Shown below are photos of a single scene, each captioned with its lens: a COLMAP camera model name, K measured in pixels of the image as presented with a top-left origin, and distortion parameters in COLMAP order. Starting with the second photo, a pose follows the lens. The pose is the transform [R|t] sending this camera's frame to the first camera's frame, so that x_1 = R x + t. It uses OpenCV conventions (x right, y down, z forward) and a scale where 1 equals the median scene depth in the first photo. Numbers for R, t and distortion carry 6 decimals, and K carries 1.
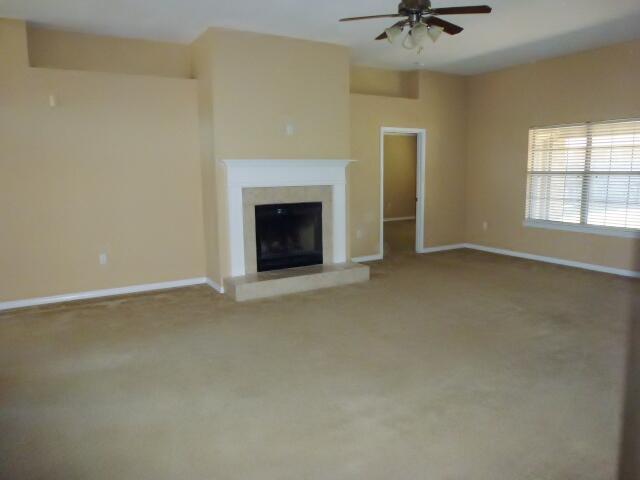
lens RADIAL K [[472.1, 0, 320.0], [0, 472.1, 240.0], [0, 0, 1]] dist [-0.043360, 0.003260]
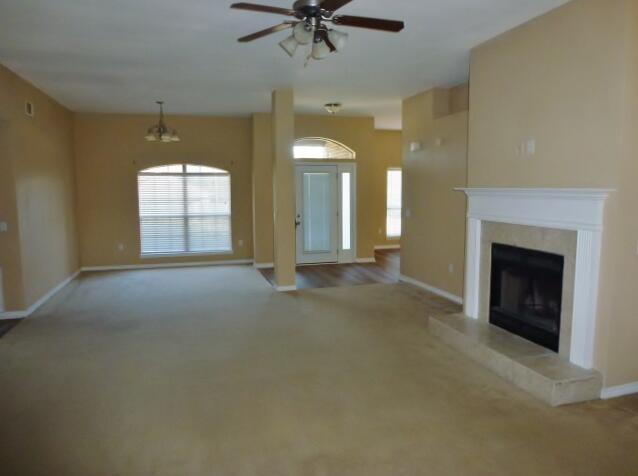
lens RADIAL K [[470.7, 0, 319.0], [0, 470.7, 238.0], [0, 0, 1]] dist [-0.043360, 0.003260]
pose [[-0.254078, 0.117230, -0.960053, 0.682359], [-0.133454, 0.978883, 0.154848, -0.157899], [0.957932, 0.167467, -0.233068, 0.843040]]
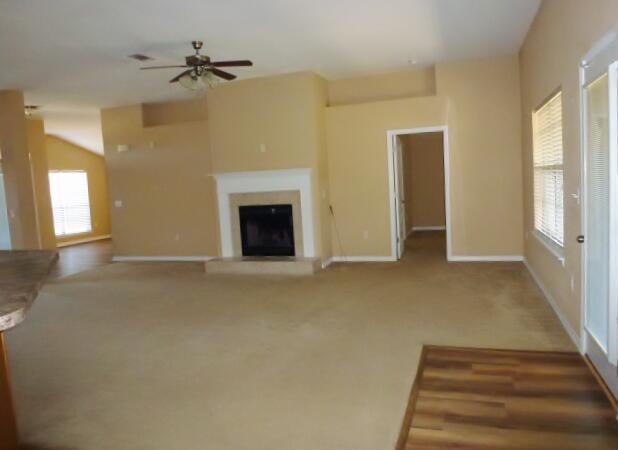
lens RADIAL K [[464.7, 0, 309.0], [0, 464.7, 225.0], [0, 0, 1]] dist [-0.007267, -0.005937]
pose [[0.626064, 0.048191, -0.778281, 0.970539], [-0.066261, 0.997766, 0.008480, -0.041351], [0.776951, 0.046261, 0.627859, 0.297833]]
